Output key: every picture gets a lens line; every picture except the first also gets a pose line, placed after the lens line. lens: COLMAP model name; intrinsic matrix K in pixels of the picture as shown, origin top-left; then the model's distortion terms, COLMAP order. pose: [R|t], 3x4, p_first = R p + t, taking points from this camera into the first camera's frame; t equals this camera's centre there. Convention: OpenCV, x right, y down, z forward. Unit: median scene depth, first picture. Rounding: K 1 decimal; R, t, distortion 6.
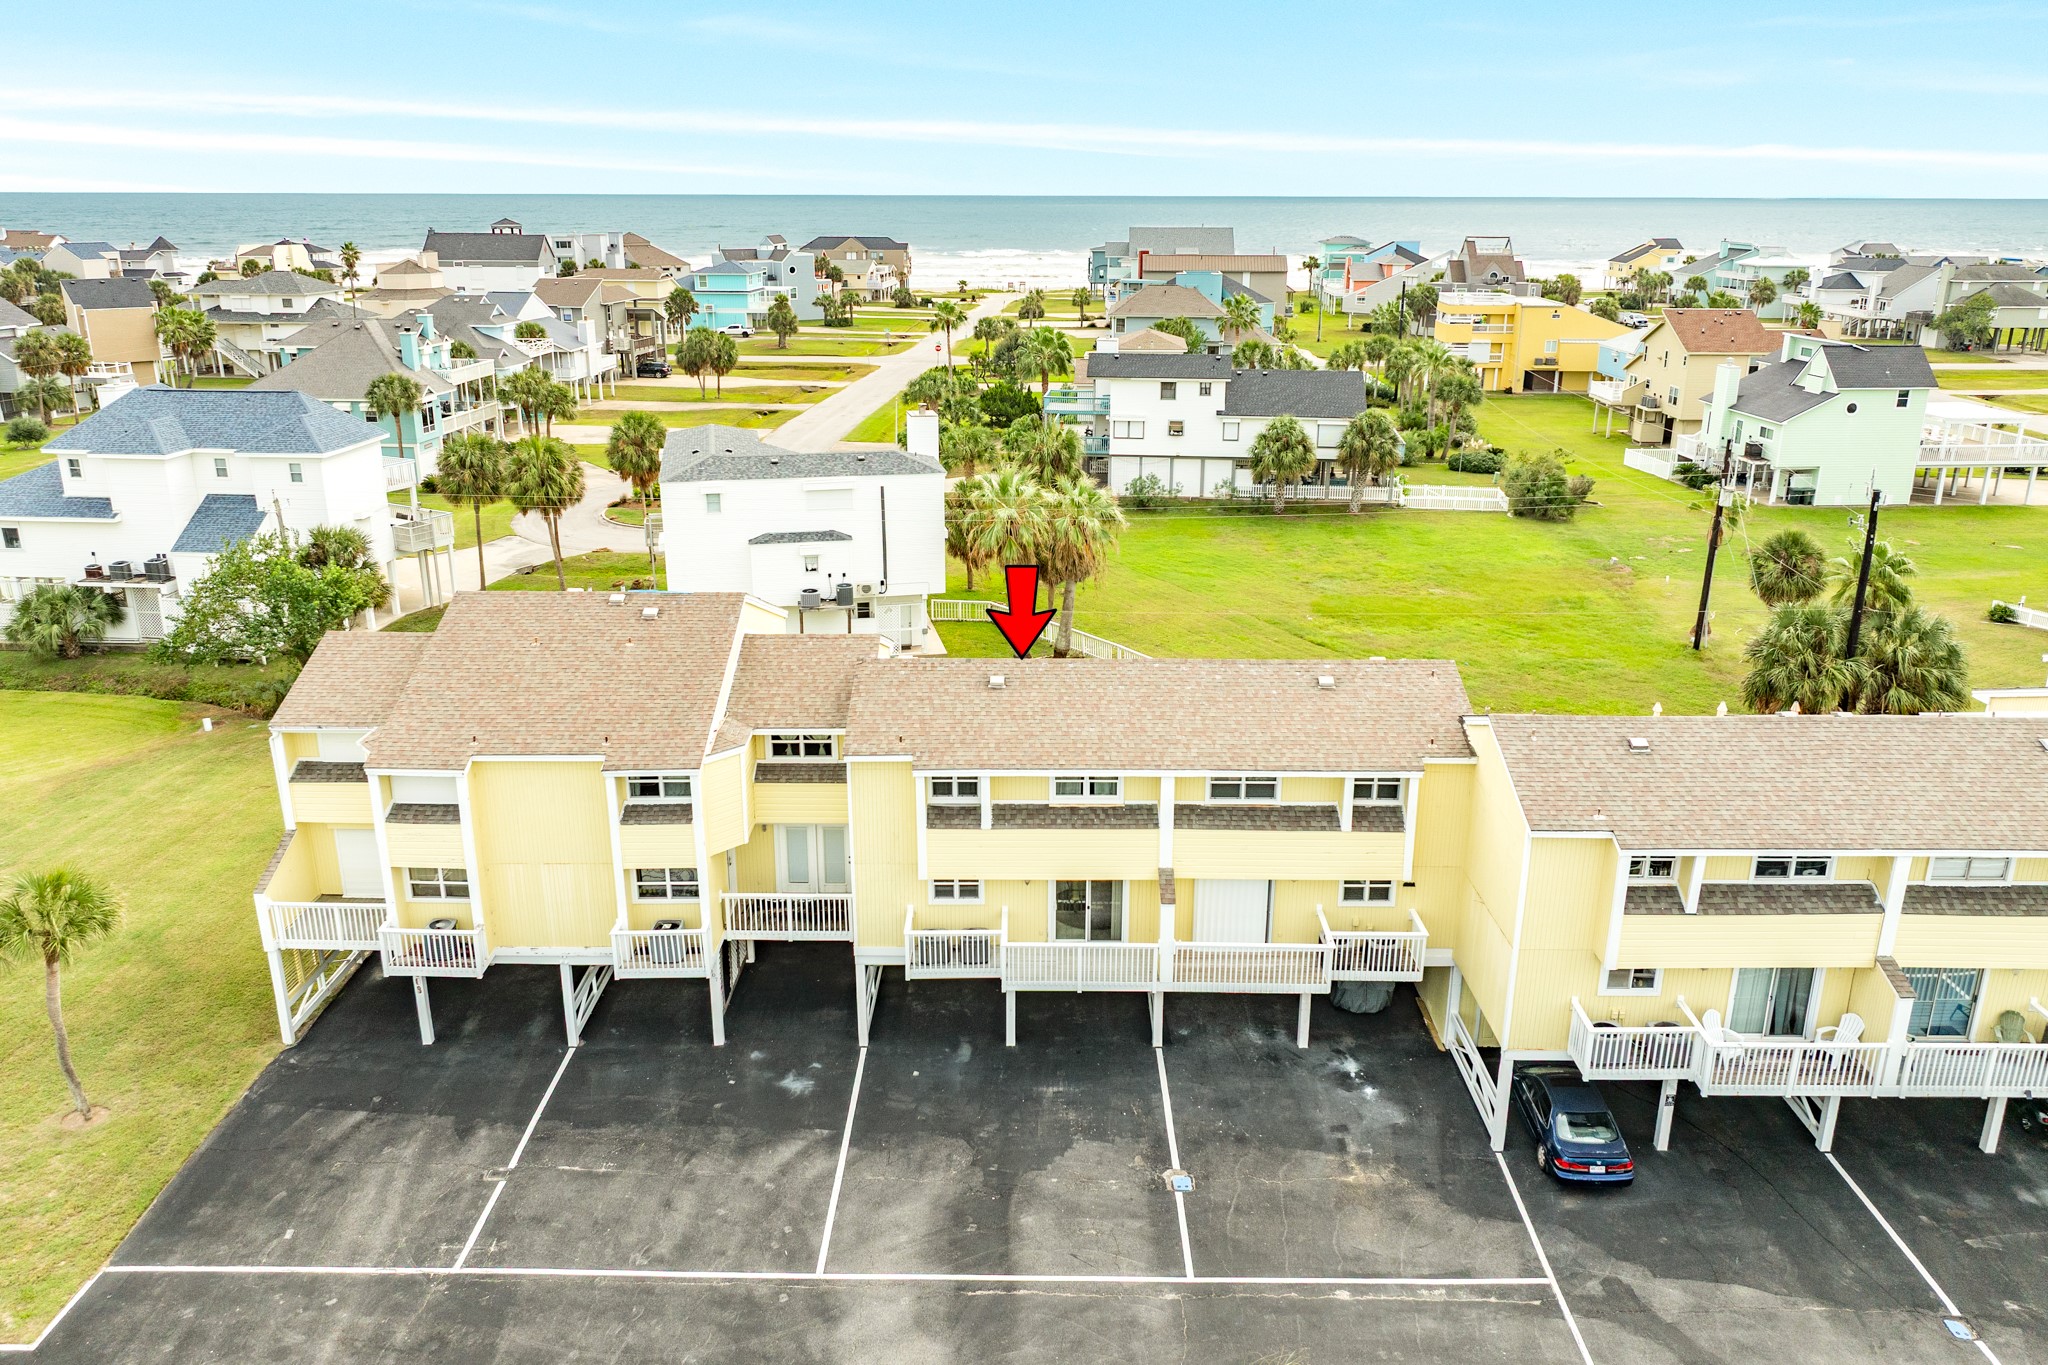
lens RADIAL K [[1441.9, 0, 1022.6], [0, 1441.9, 653.0], [0, 0, 1]] dist [-0.001752, -0.004499]
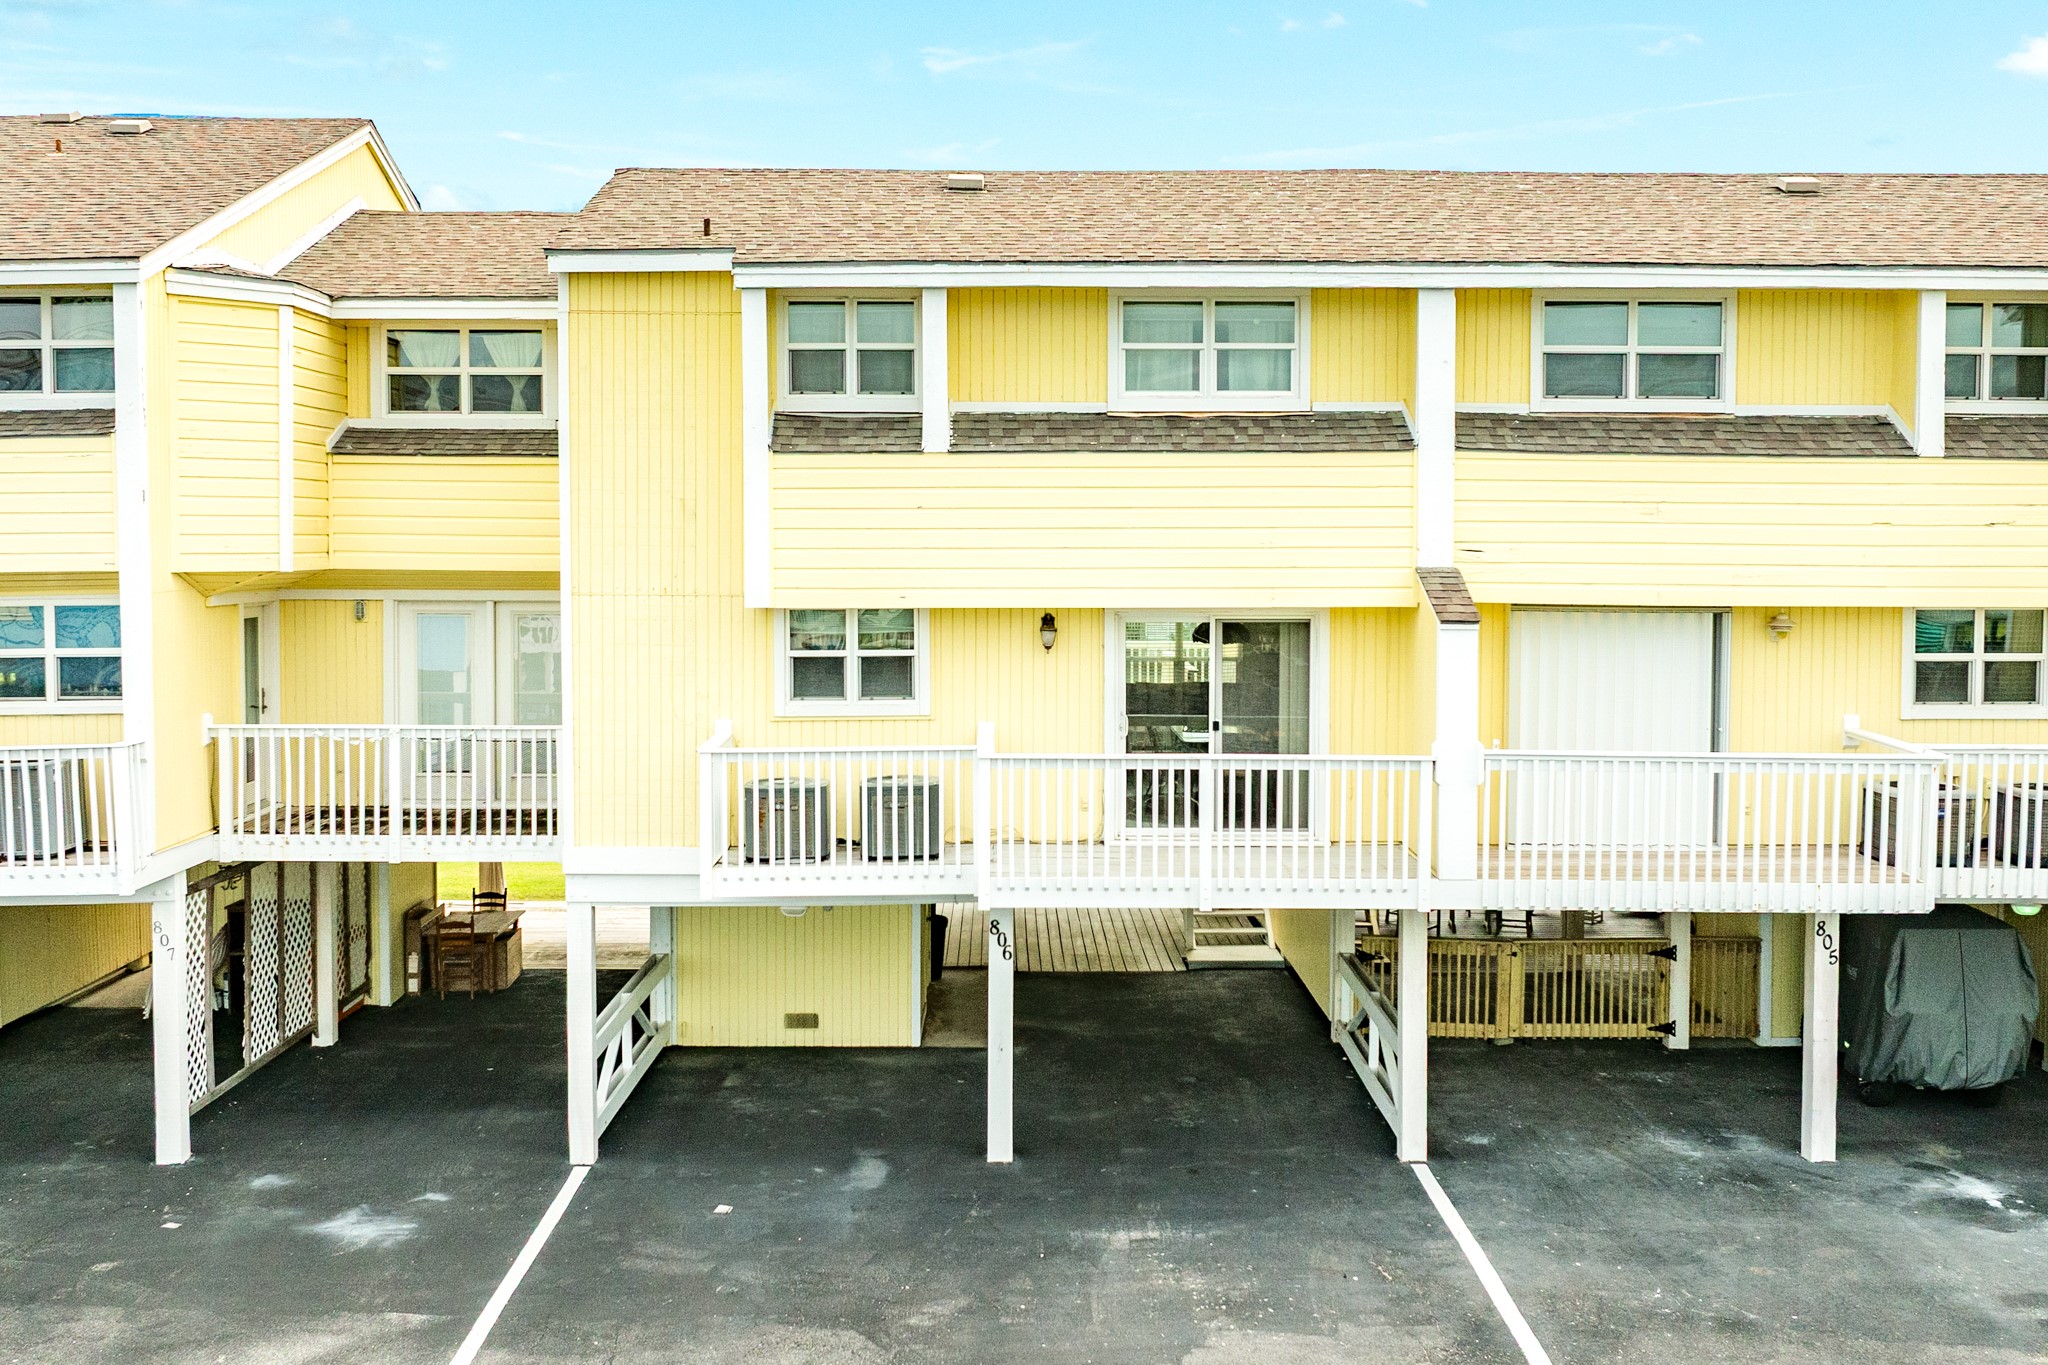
lens RADIAL K [[2016.6, 0, 1024.0], [0, 2016.6, 682.5], [0, 0, 1]] dist [-0.000254, -0.030996]
pose [[0.999831, 0.000988, 0.018333, -0.011975], [0.003680, 0.967504, -0.252829, 0.295116], [-0.017987, 0.252854, 0.967337, 0.511979]]
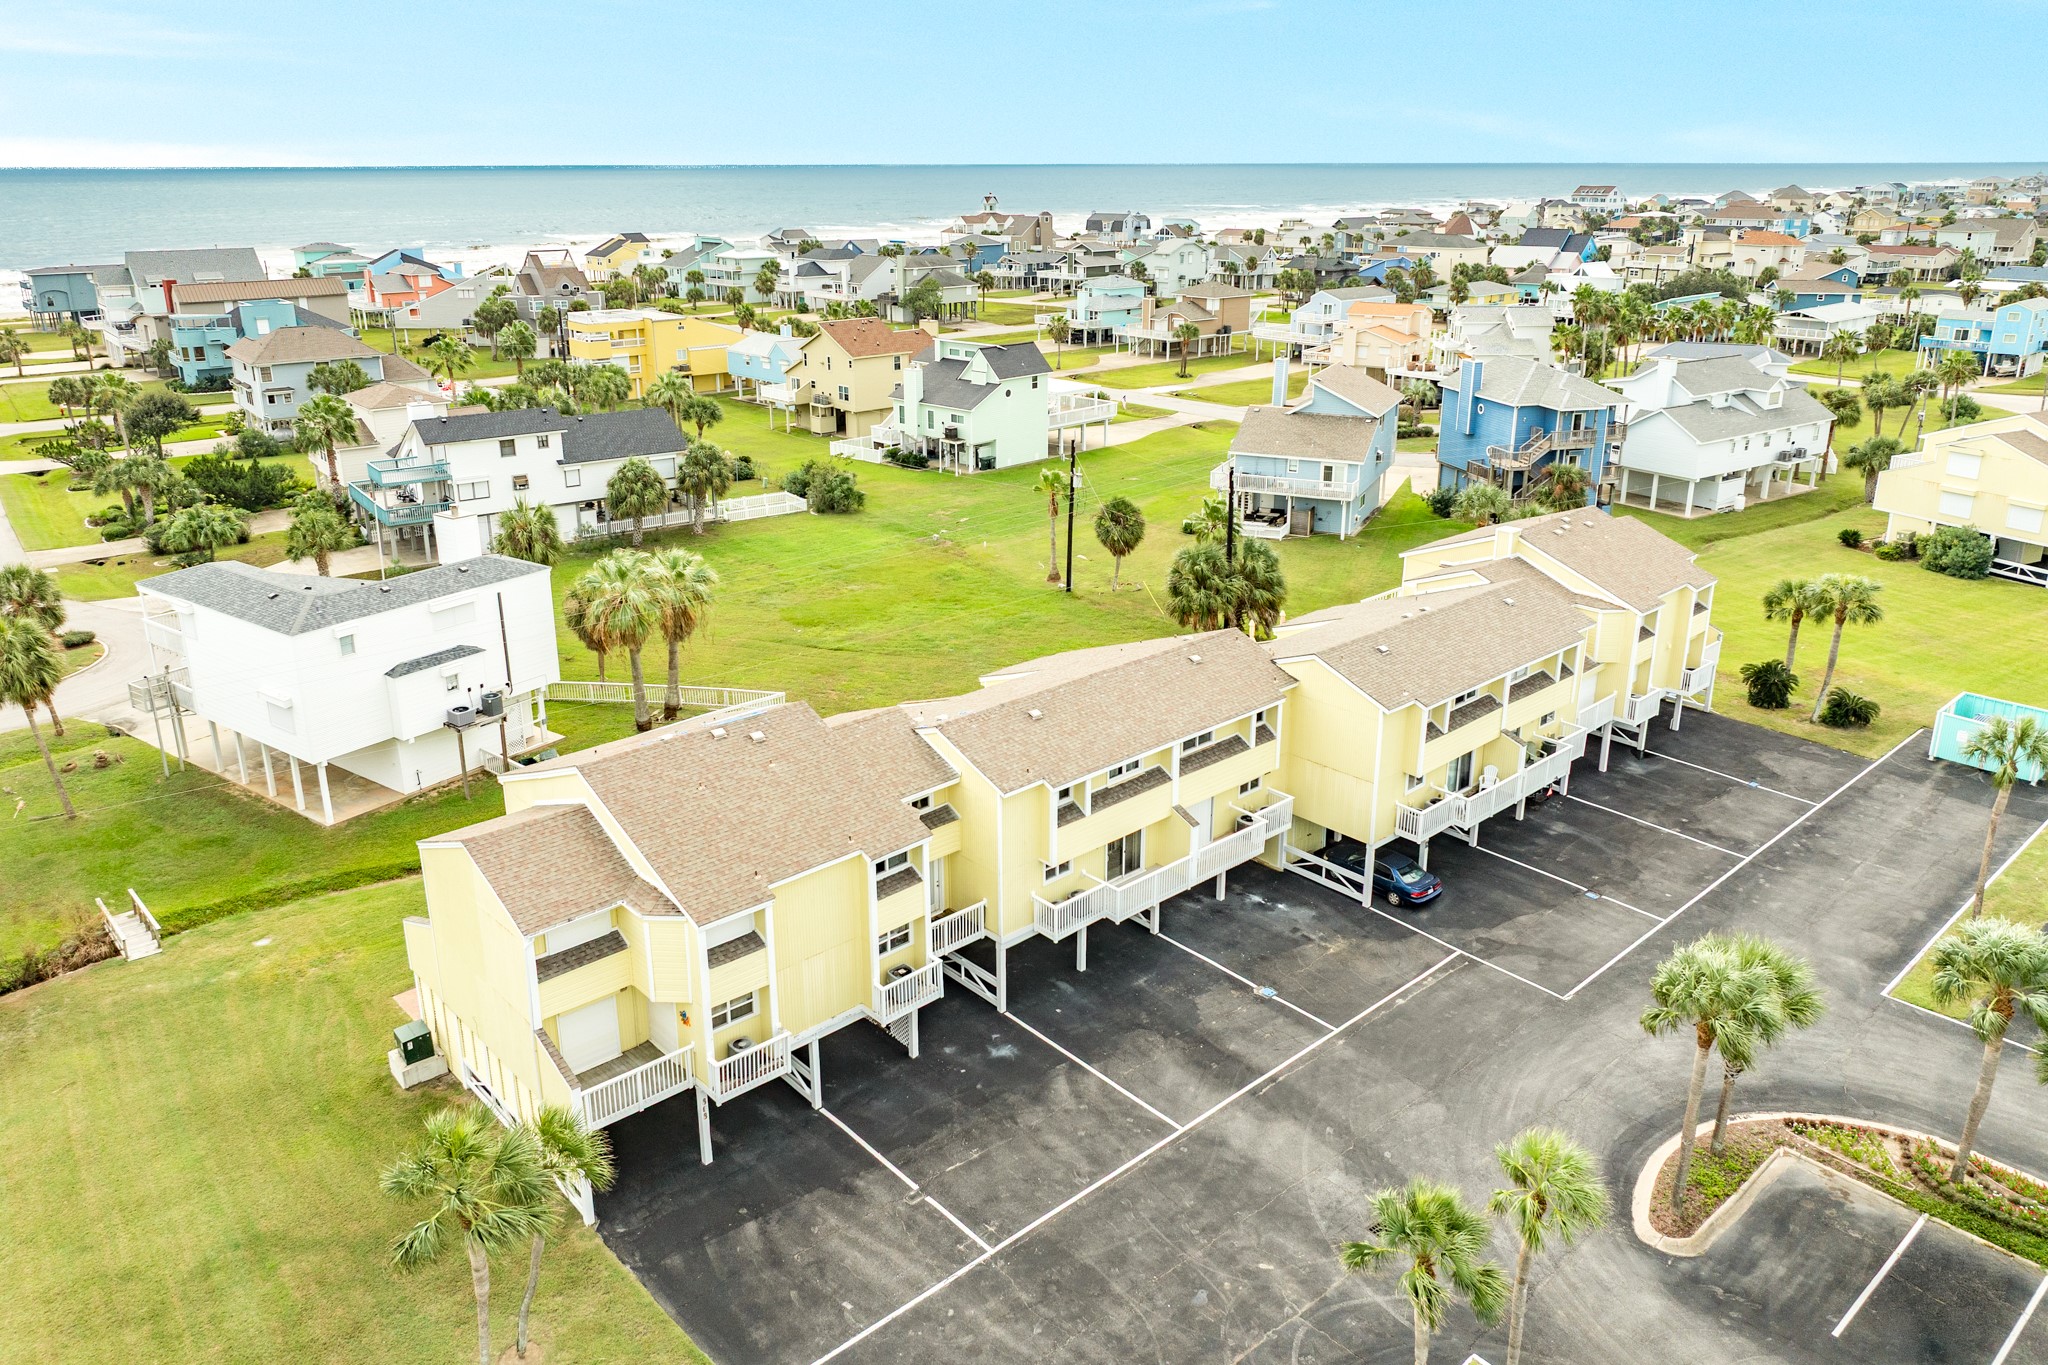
lens RADIAL K [[1419.8, 0, 1024.0], [0, 1419.8, 682.5], [0, 0, 1]] dist [0.001121, -0.002169]
pose [[0.733940, -0.237431, 0.636364, -0.880932], [0.211345, 0.970232, 0.118249, -0.172634], [-0.645496, 0.047704, 0.762272, -0.007639]]
